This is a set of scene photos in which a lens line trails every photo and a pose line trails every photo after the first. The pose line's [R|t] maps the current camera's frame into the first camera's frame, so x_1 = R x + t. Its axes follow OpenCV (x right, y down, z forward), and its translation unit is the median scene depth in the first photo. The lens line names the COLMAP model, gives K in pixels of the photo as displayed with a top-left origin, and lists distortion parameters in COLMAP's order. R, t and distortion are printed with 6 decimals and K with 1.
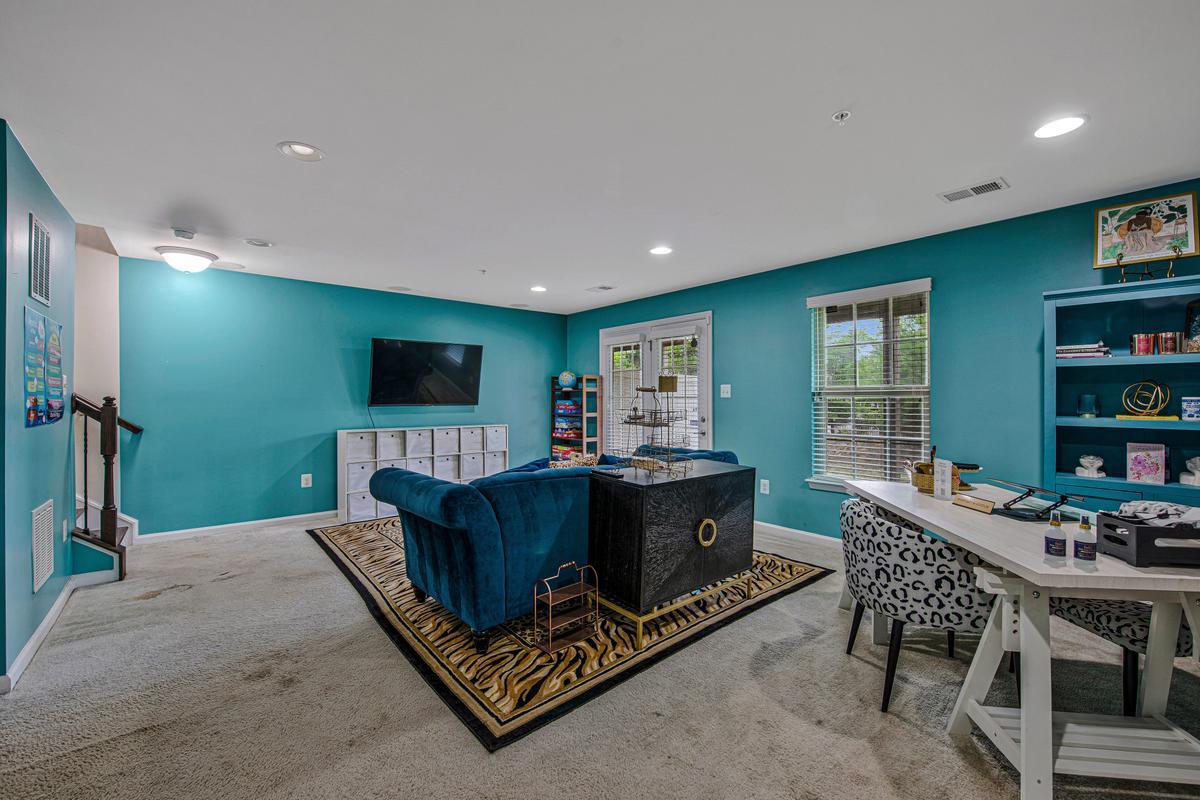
lens RADIAL K [[494.4, 0, 591.3], [0, 494.4, 397.5], [0, 0, 1]] dist [-0.008748, -0.001054]
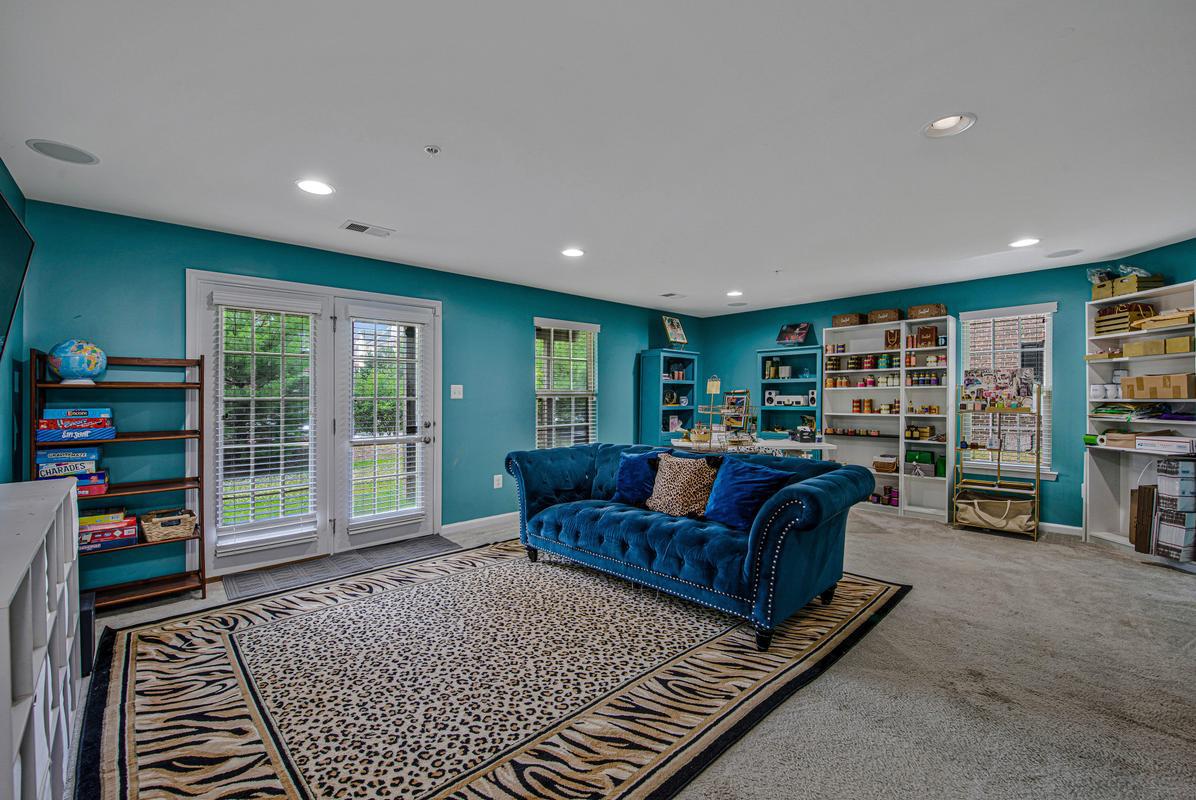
lens RADIAL K [[492.8, 0, 598.6], [0, 492.8, 395.4], [0, 0, 1]] dist [-0.008748, -0.001054]
pose [[-0.070104, 0.003332, 0.997534, -1.020339], [0.006710, 0.999973, -0.002869, -0.002696], [-0.997517, 0.006493, -0.070124, 1.195307]]
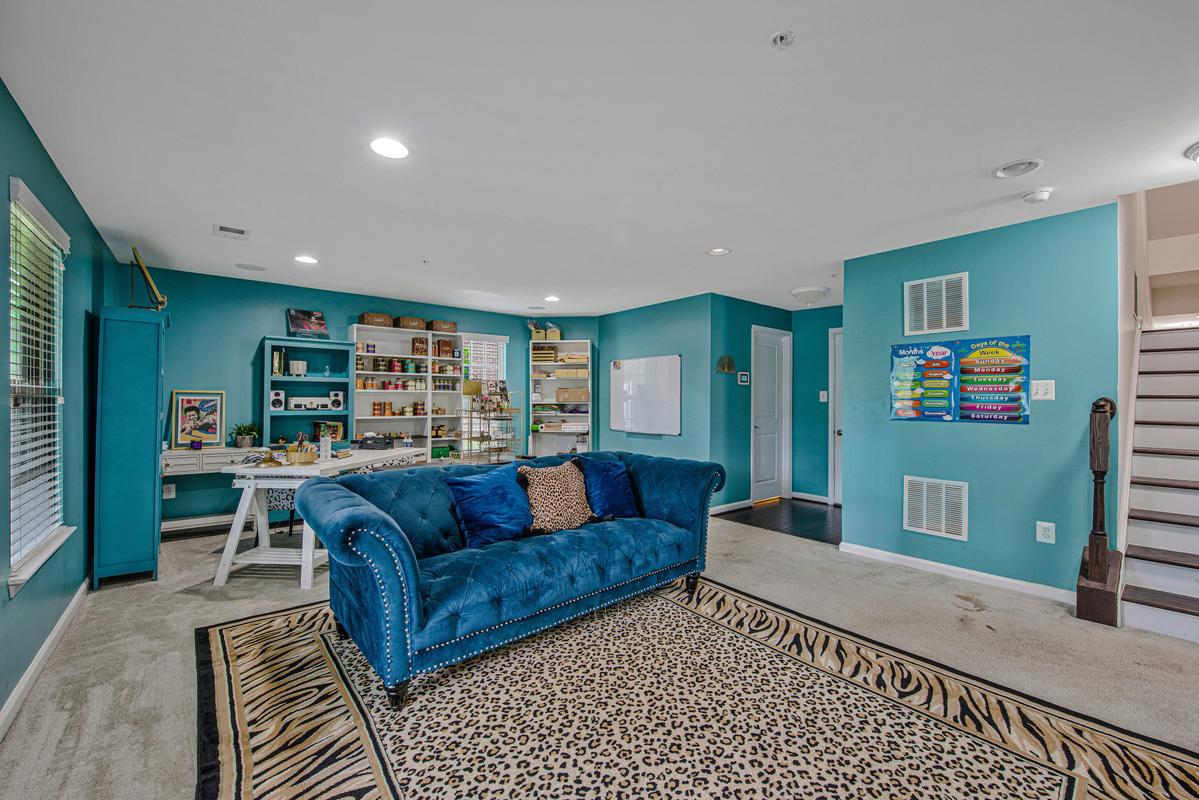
lens RADIAL K [[494.0, 0, 606.5], [0, 494.0, 400.9], [0, 0, 1]] dist [-0.008748, -0.001054]
pose [[-0.999857, -0.007423, -0.015196, -0.123341], [-0.007470, 0.999967, 0.003049, -0.002813], [0.015173, 0.003162, -0.999880, 1.867279]]
